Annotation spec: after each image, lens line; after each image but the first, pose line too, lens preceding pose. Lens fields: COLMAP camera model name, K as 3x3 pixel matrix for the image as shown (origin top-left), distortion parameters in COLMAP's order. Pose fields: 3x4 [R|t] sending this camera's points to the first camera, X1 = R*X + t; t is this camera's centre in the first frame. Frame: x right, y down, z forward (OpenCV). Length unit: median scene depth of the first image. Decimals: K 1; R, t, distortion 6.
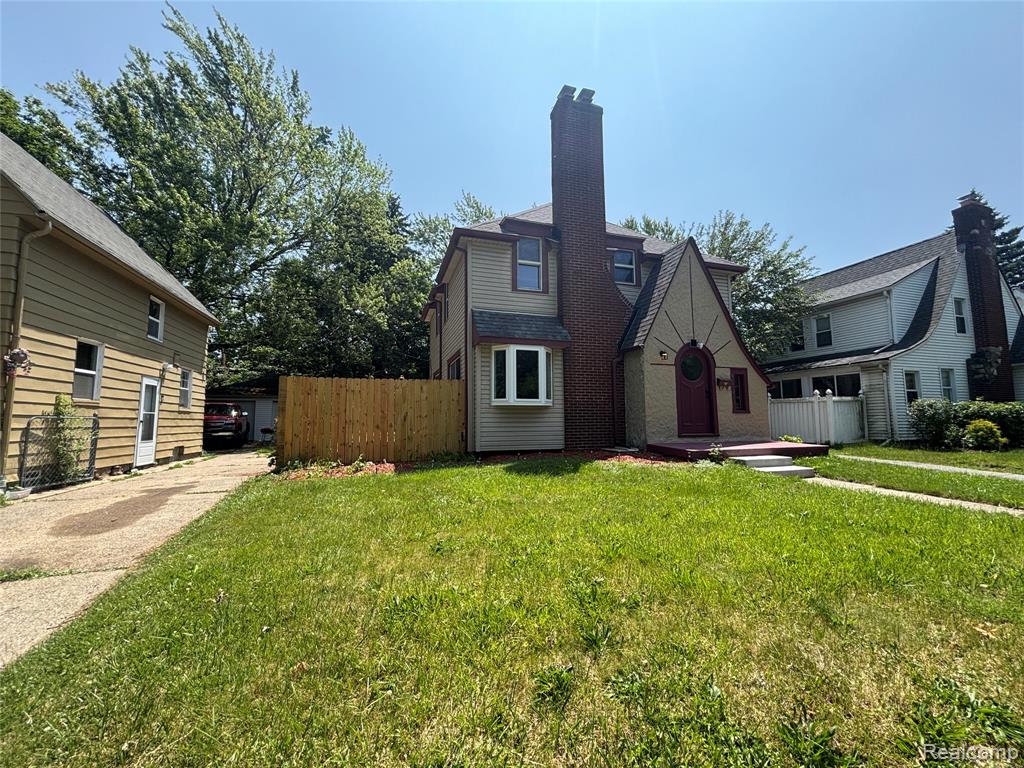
lens RADIAL K [[417.6, 0, 512.0], [0, 417.6, 384.0], [0, 0, 1]] dist [0.017311, -0.000045]
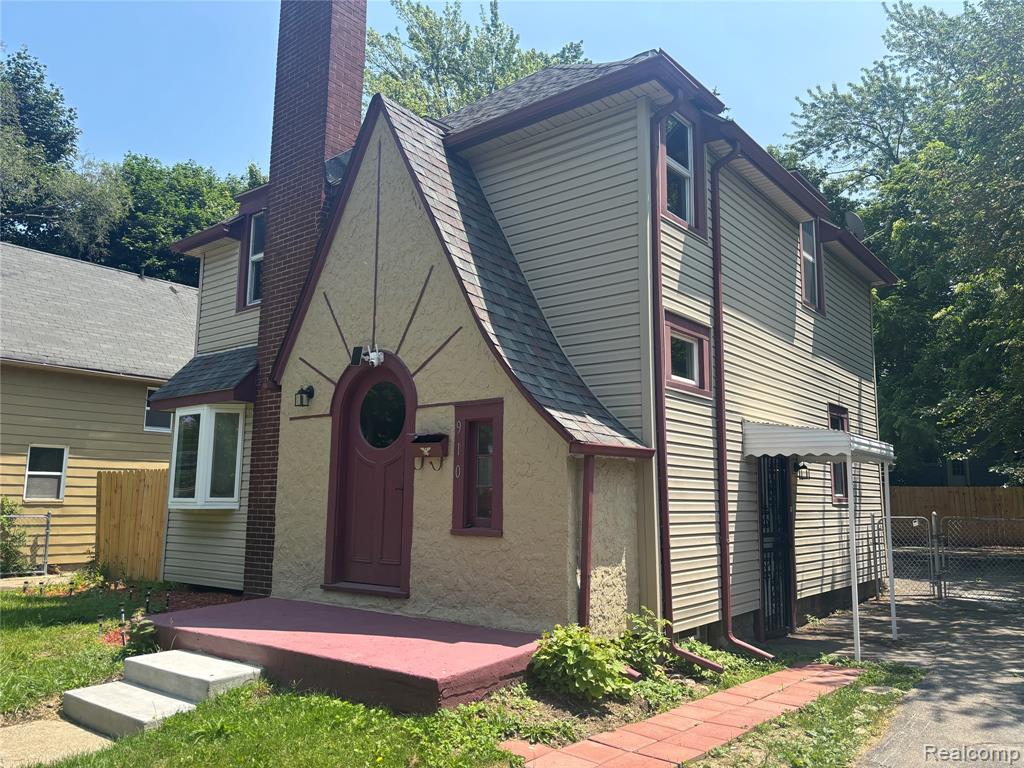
lens RADIAL K [[777.7, 0, 512.0], [0, 777.7, 384.0], [0, 0, 1]] dist [0.007703, 0.003333]
pose [[0.569538, -0.117038, -0.813590, 1.136372], [0.059793, 0.993088, -0.101002, 0.014278], [0.819787, 0.008877, 0.572600, 0.701439]]
